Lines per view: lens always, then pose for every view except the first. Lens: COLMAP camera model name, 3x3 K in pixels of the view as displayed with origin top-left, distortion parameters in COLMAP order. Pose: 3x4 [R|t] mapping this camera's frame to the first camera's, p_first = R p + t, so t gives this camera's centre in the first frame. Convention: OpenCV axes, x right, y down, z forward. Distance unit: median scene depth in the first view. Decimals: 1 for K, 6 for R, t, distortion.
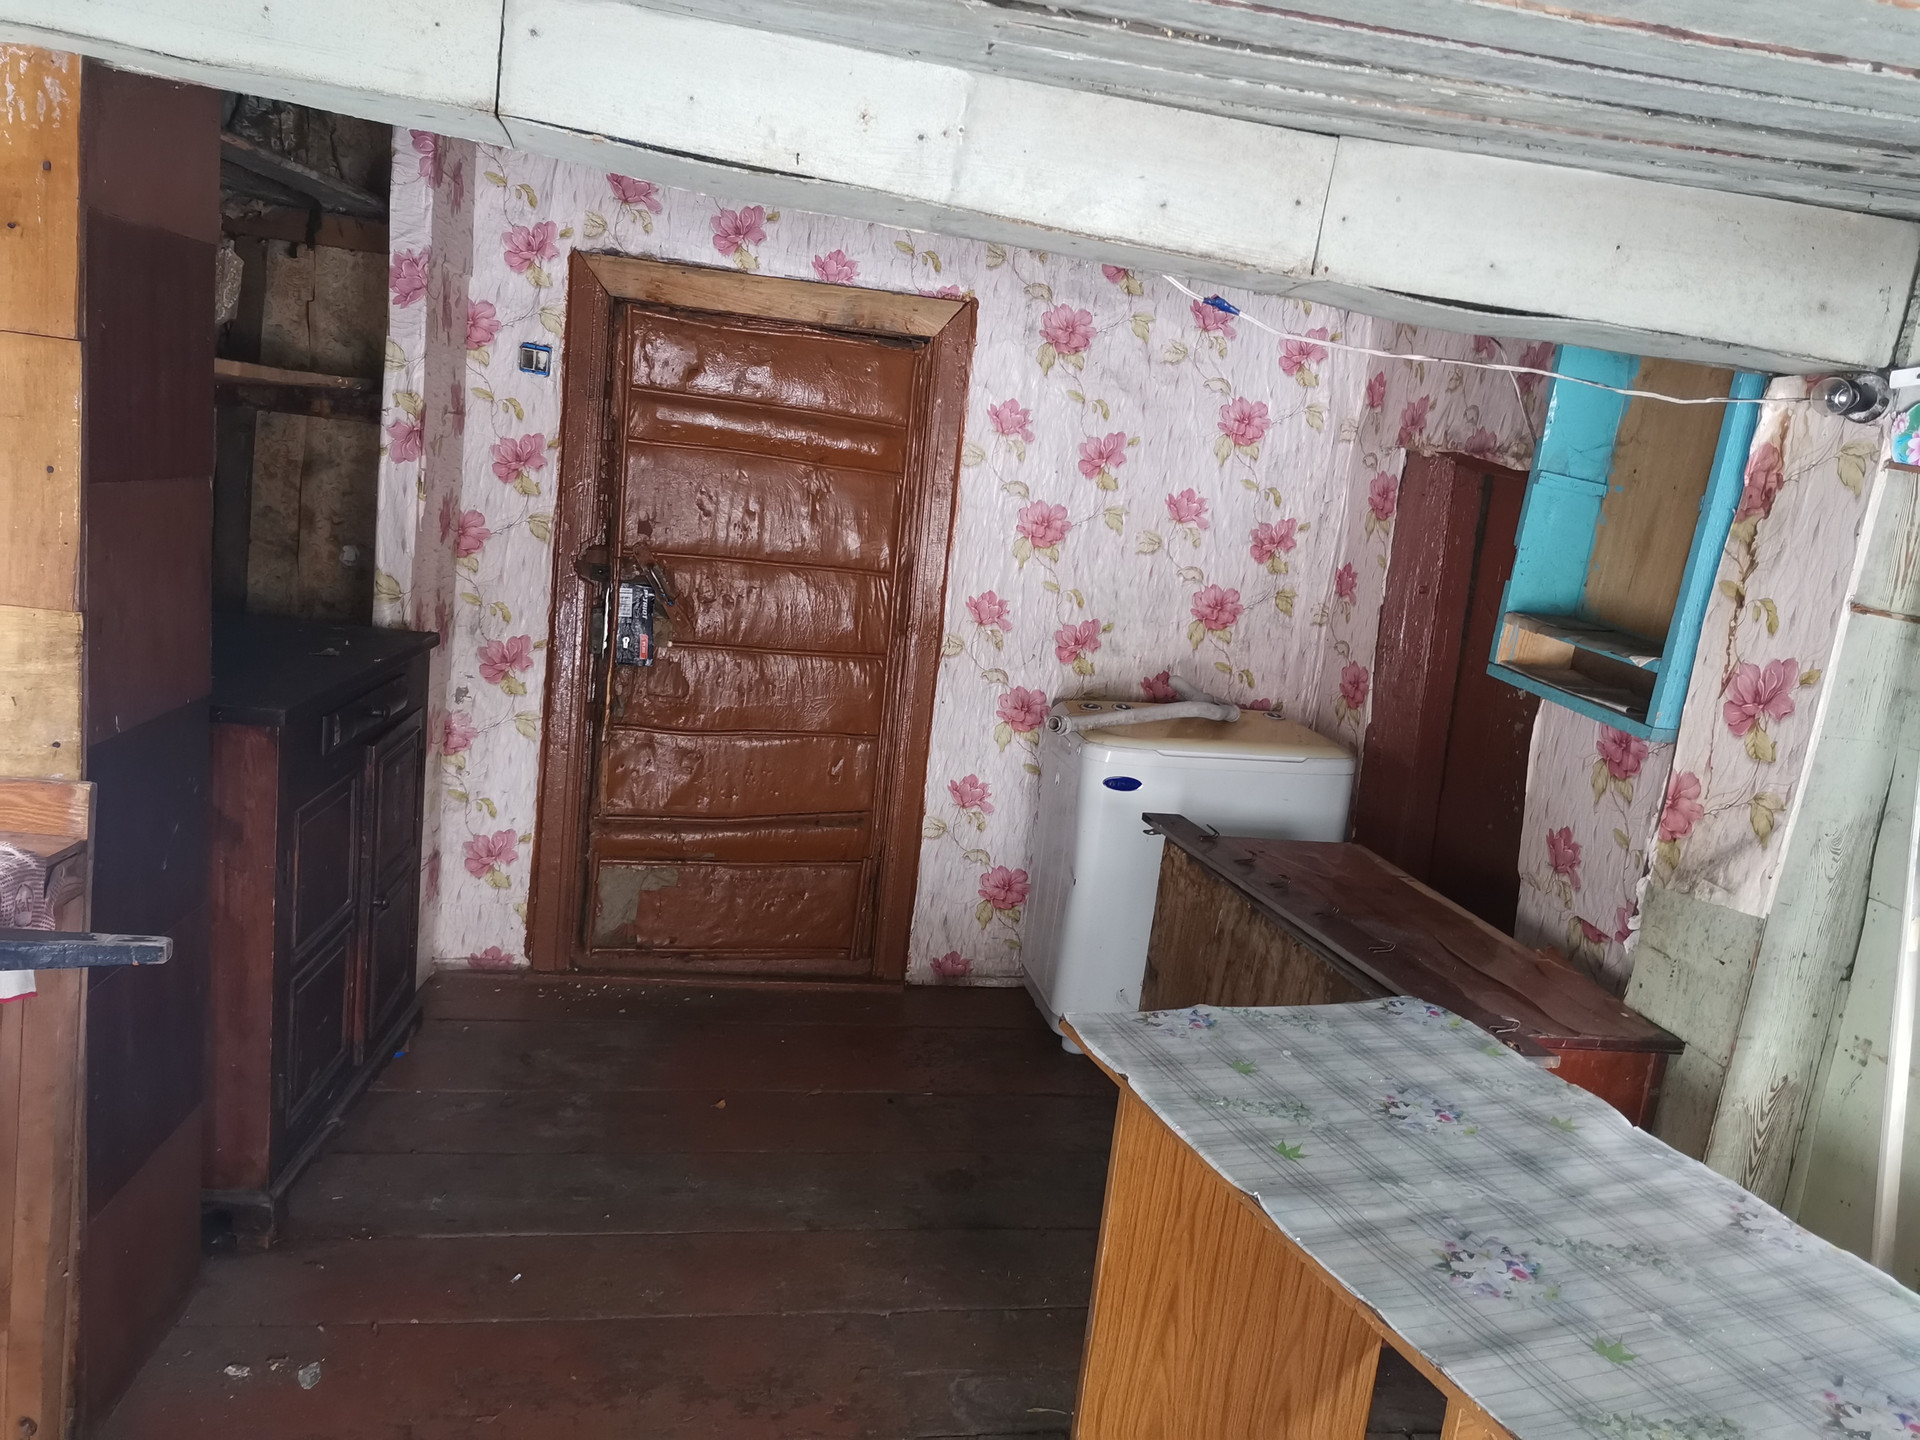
lens RADIAL K [[1388.3, 0, 960.0], [0, 1388.3, 720.0], [0, 0, 1]] dist [0.068949, -0.068419]
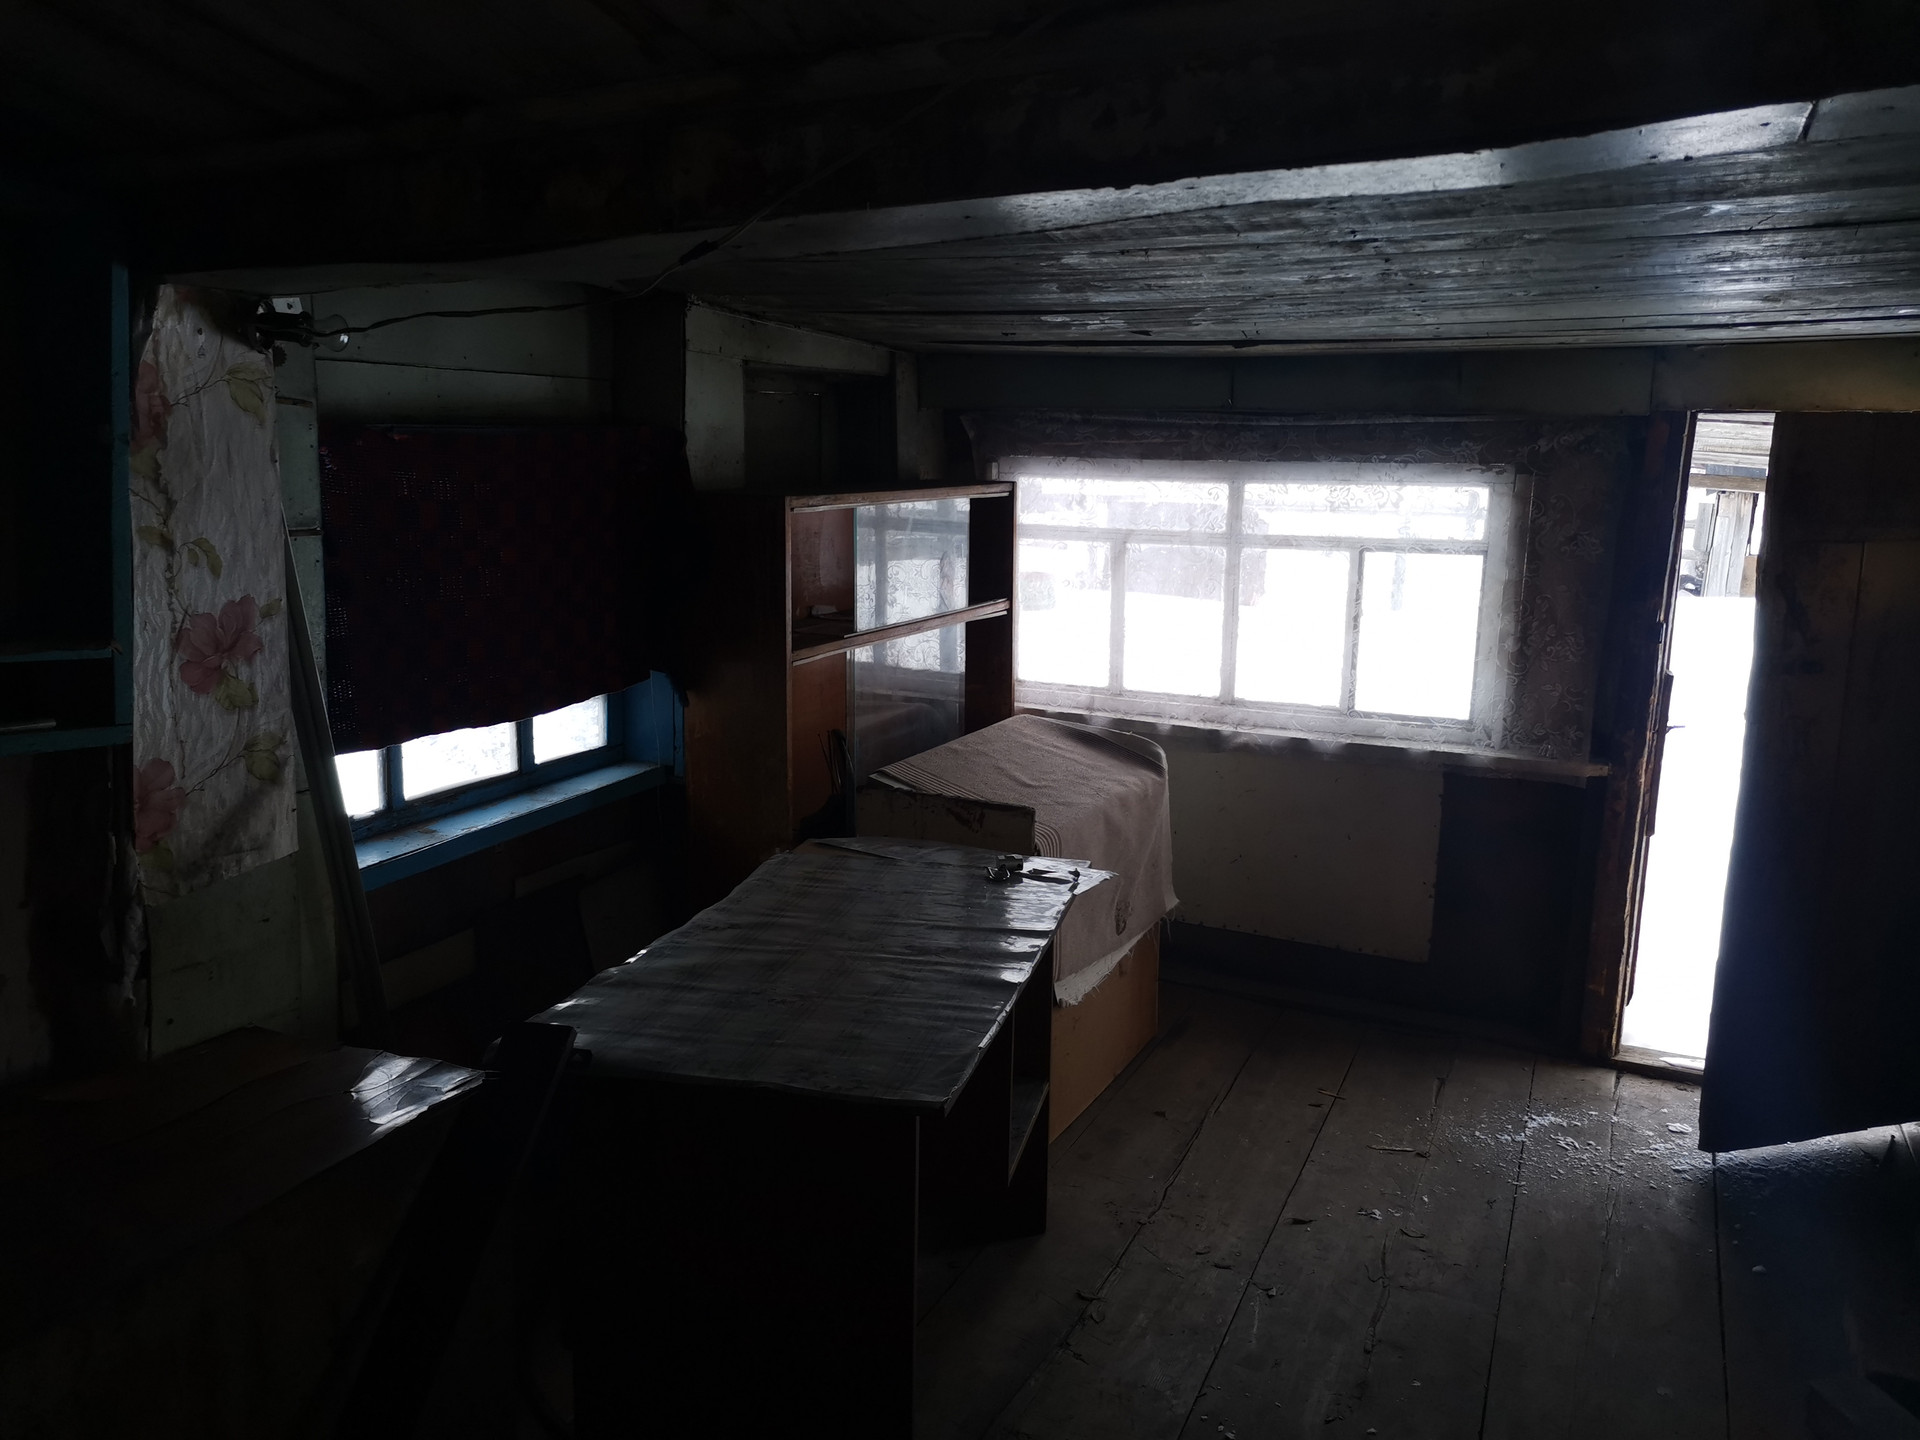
lens RADIAL K [[1388.3, 0, 960.0], [0, 1388.3, 720.0], [0, 0, 1]] dist [0.068949, -0.068419]
pose [[-0.781585, -0.223305, 0.582461, -0.350279], [0.011811, 0.928266, 0.371729, -0.303510], [-0.623687, 0.297418, -0.722881, 1.366942]]
